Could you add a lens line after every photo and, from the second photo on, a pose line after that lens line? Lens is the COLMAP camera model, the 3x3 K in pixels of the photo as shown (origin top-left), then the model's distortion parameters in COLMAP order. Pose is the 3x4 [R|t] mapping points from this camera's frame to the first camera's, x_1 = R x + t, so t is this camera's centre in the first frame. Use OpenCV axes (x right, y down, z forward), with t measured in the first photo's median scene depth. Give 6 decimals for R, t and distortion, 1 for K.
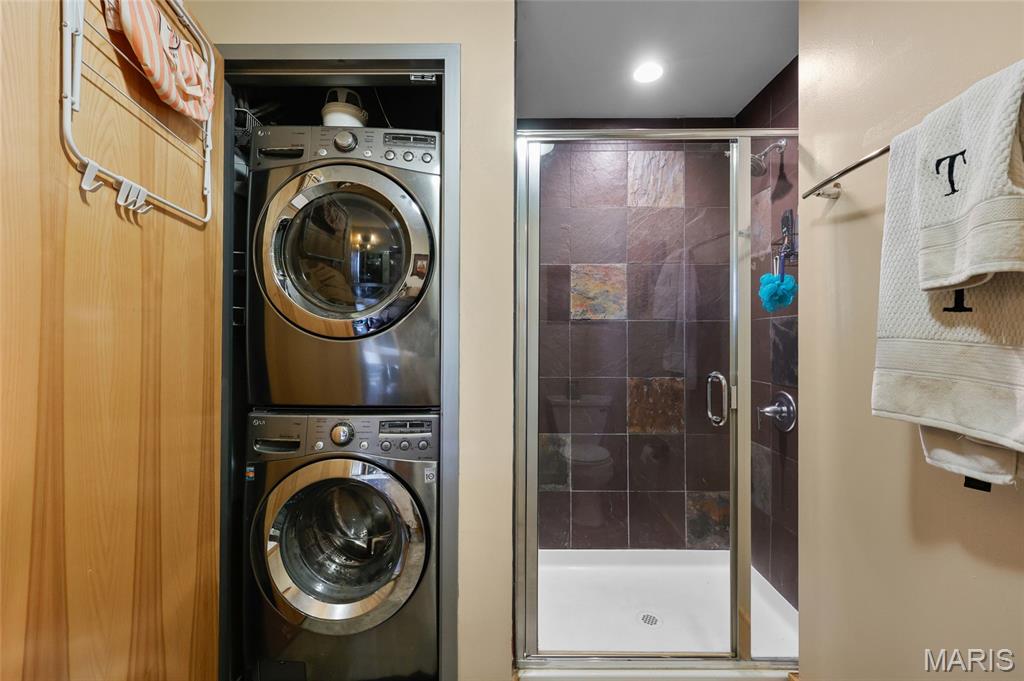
lens RADIAL K [[413.0, 0, 513.1], [0, 413.0, 334.6], [0, 0, 1]] dist [-0.000550, -0.000449]
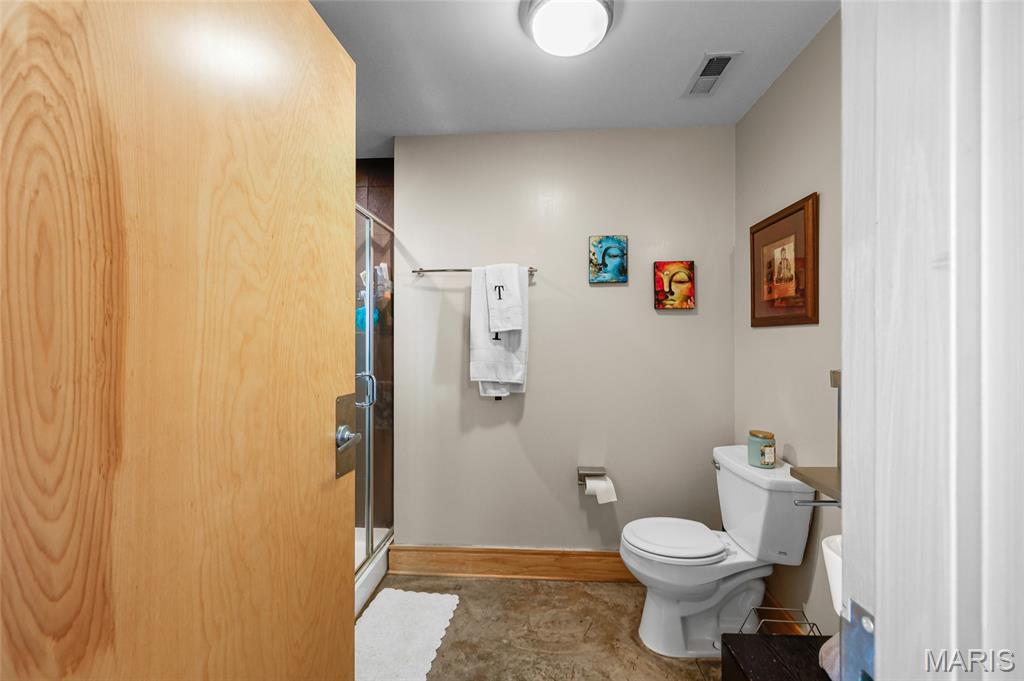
lens RADIAL K [[413.0, 0, 507.5], [0, 413.0, 340.0], [0, 0, 1]] dist [-0.000550, -0.000449]
pose [[0.068313, 0.001569, 0.997663, -0.938907], [-0.011198, 0.999937, -0.000806, -0.027504], [-0.997601, -0.011117, 0.068326, 0.379600]]
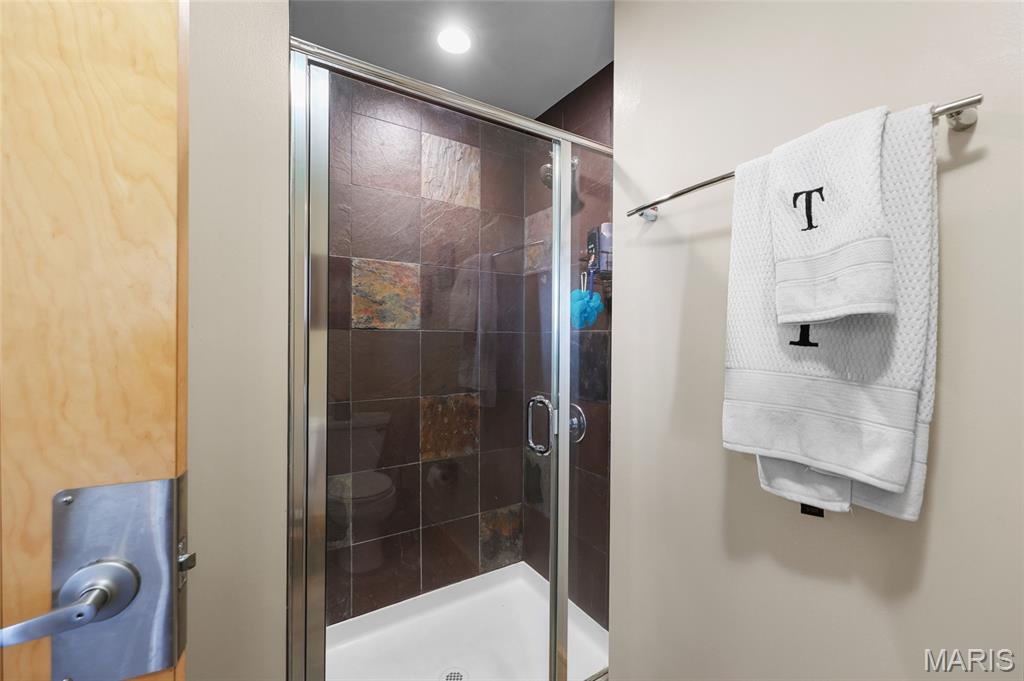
lens RADIAL K [[413.0, 0, 509.6], [0, 413.0, 341.6], [0, 0, 1]] dist [-0.000550, -0.000449]
pose [[0.842371, -0.000035, 0.538898, -0.046833], [-0.008967, 0.999861, 0.014082, -0.038625], [-0.538823, -0.016694, 0.842254, 0.276796]]
